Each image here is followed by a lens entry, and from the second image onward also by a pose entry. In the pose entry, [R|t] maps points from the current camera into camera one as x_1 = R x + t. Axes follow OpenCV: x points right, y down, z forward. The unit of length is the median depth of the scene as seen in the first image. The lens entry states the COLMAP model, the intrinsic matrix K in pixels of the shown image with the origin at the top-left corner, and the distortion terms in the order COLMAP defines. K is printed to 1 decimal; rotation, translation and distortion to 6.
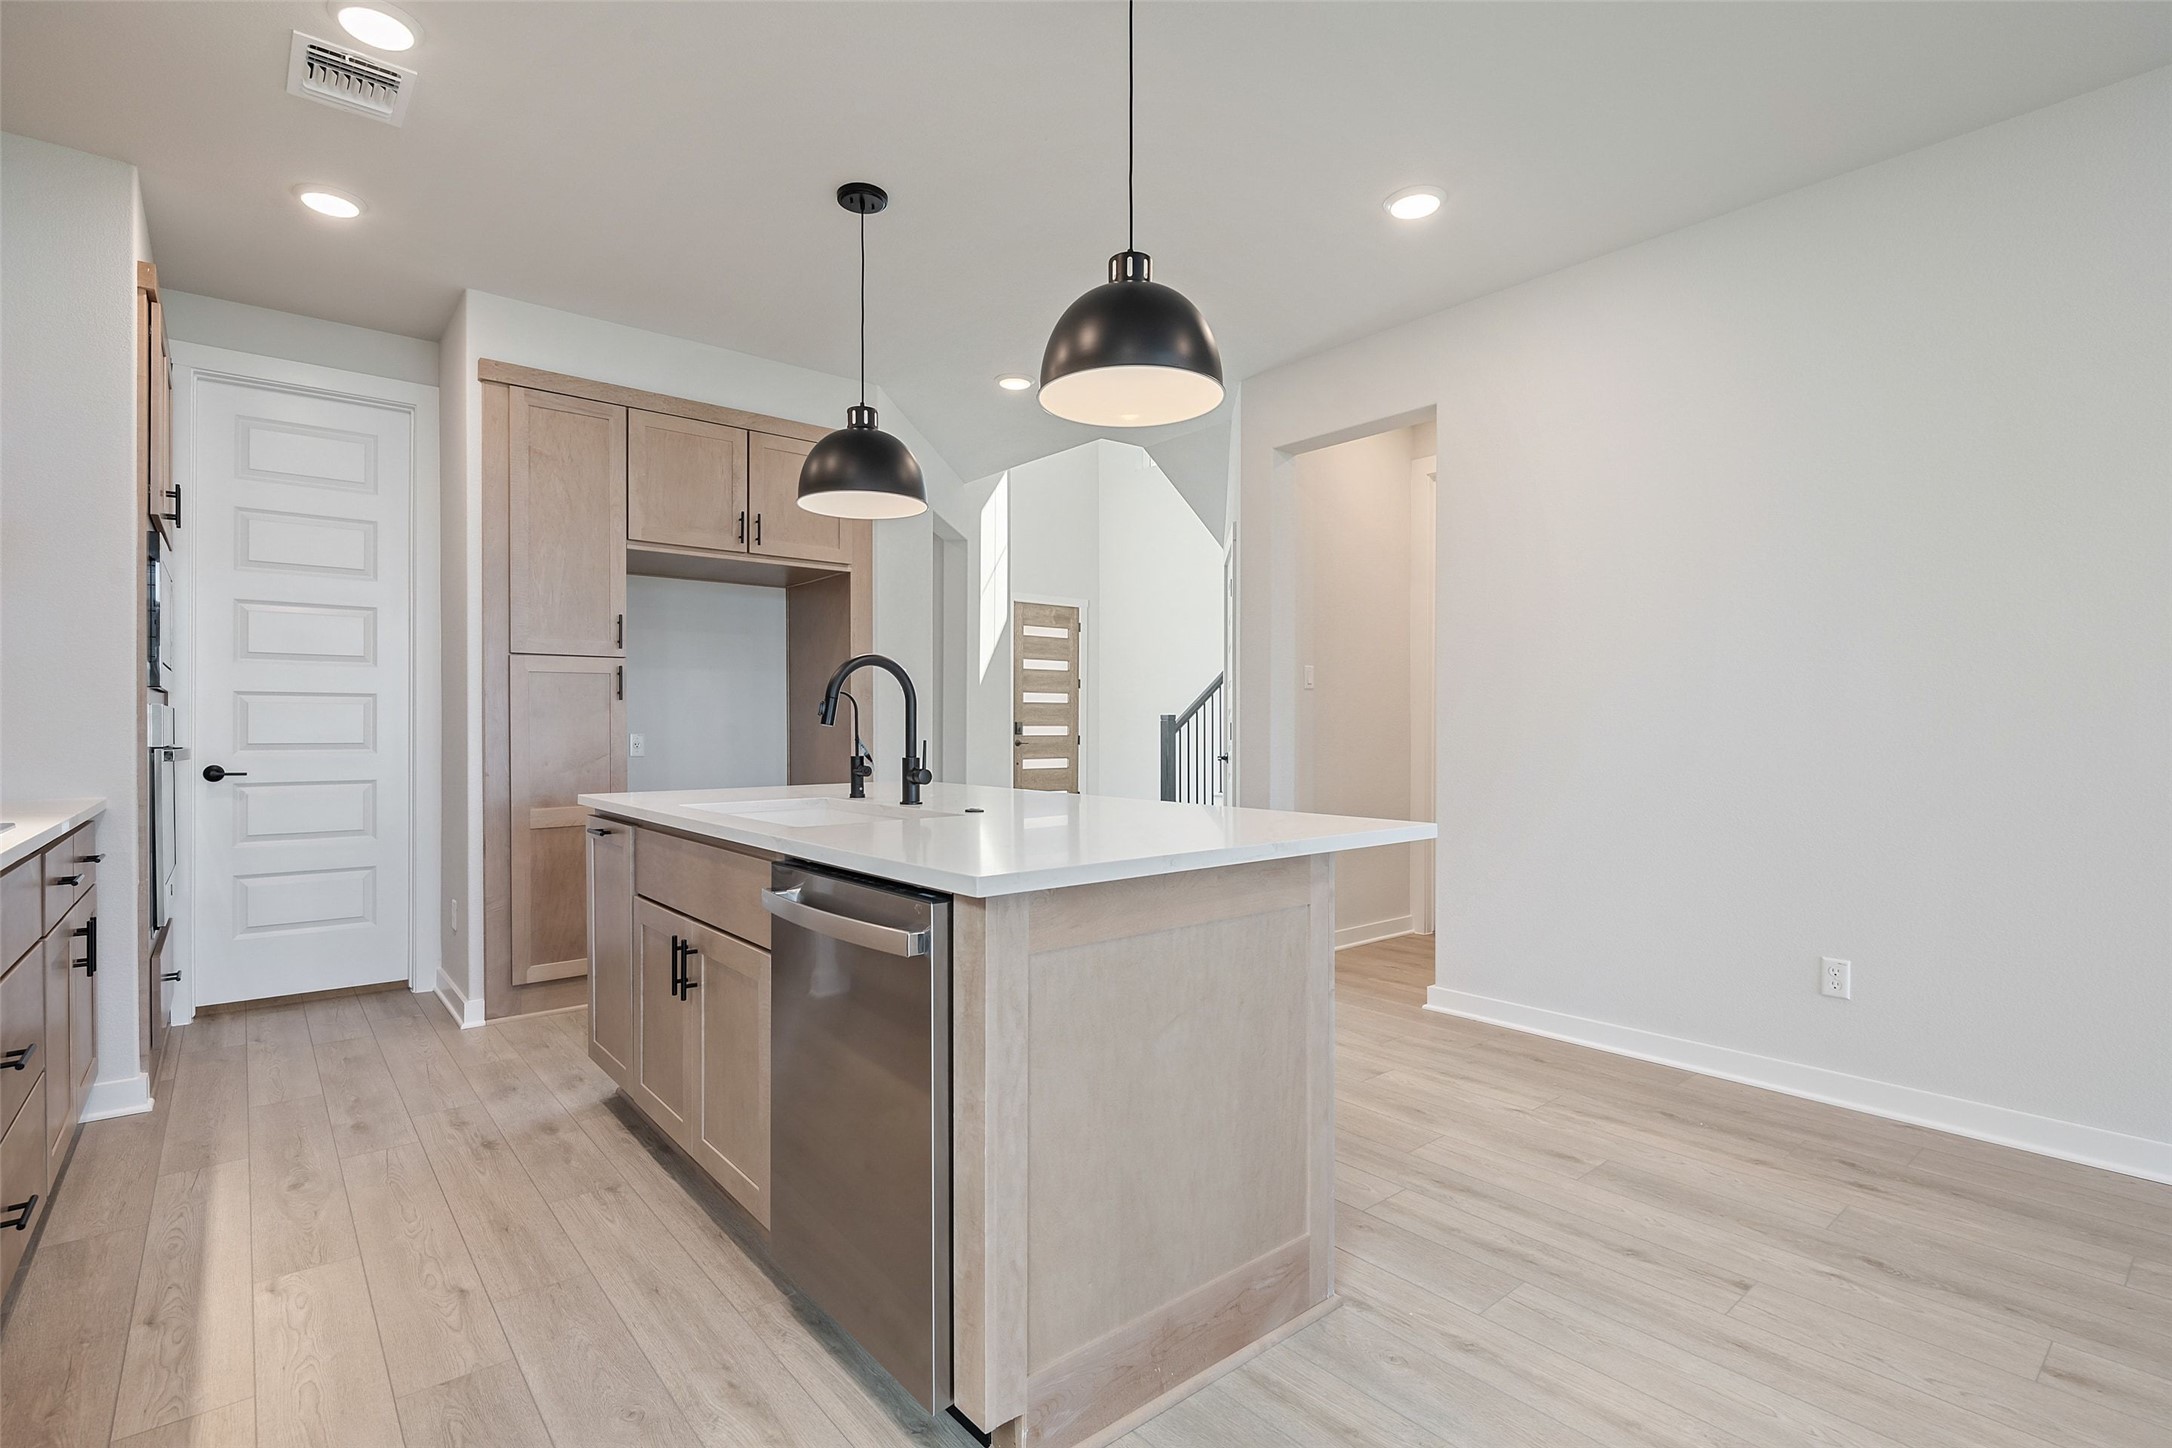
lens RADIAL K [[1005.7, 0, 1086.0], [0, 1005.7, 724.0], [0, 0, 1]] dist [0.001335, -0.009376]
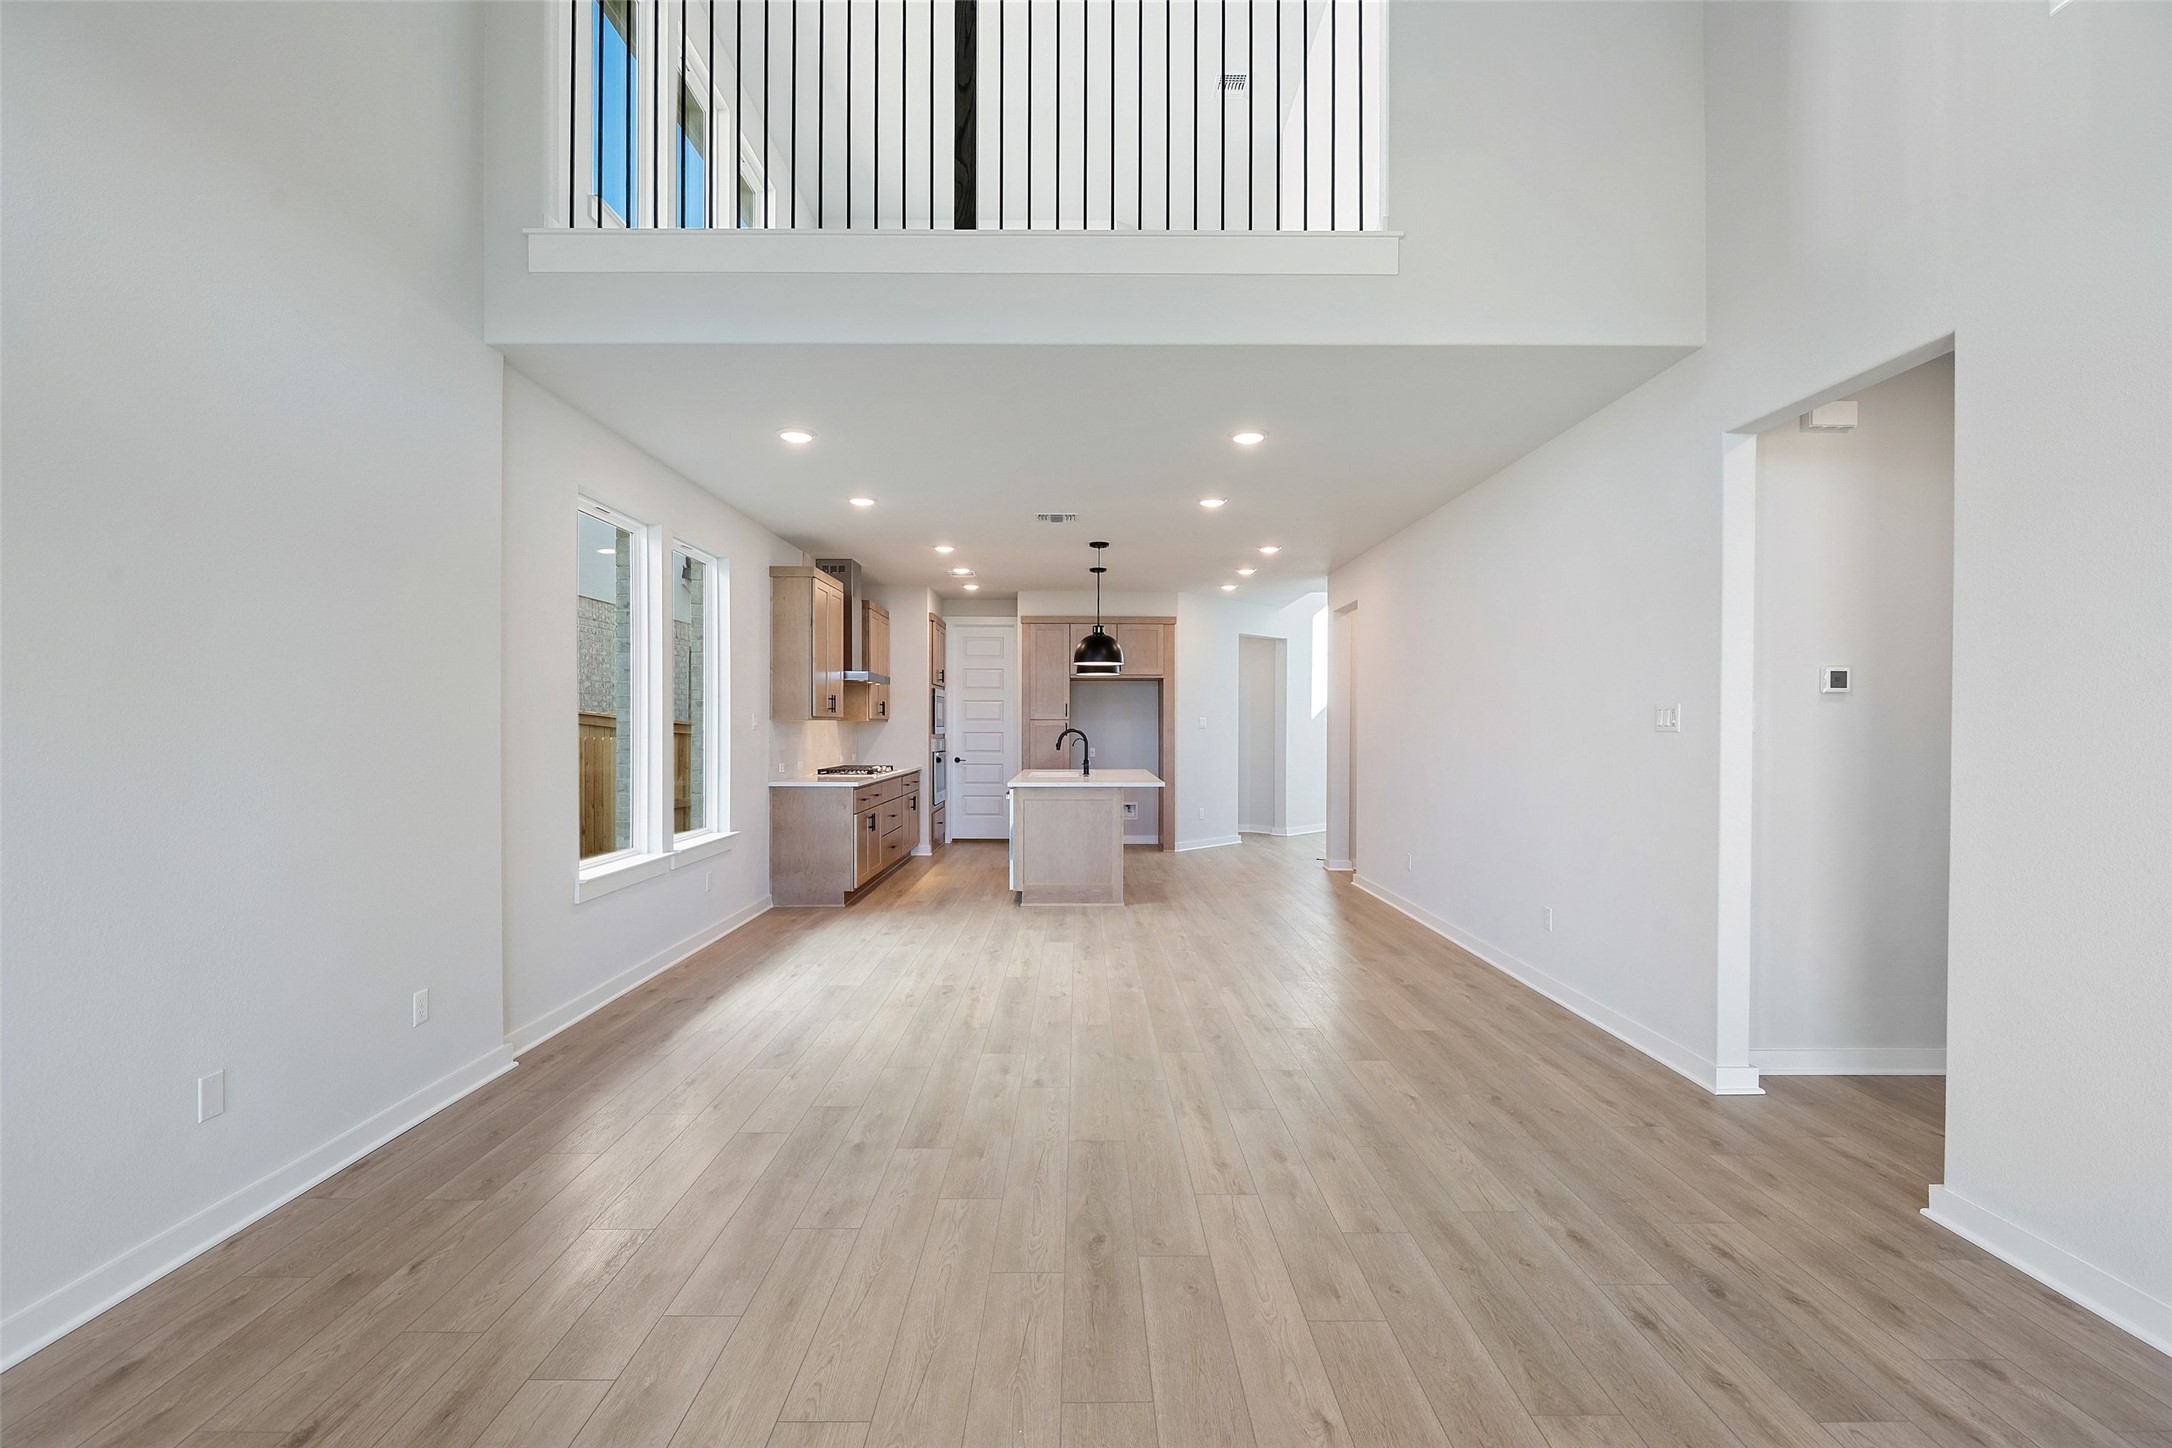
lens RADIAL K [[982.5, 0, 1081.7], [0, 982.5, 734.6], [0, 0, 1]] dist [0.002090, -0.006650]
pose [[0.767820, 0.010000, -0.640588, 1.219333], [-0.005686, 0.999945, 0.008796, -0.051202], [0.640641, -0.003111, 0.767835, -0.951627]]
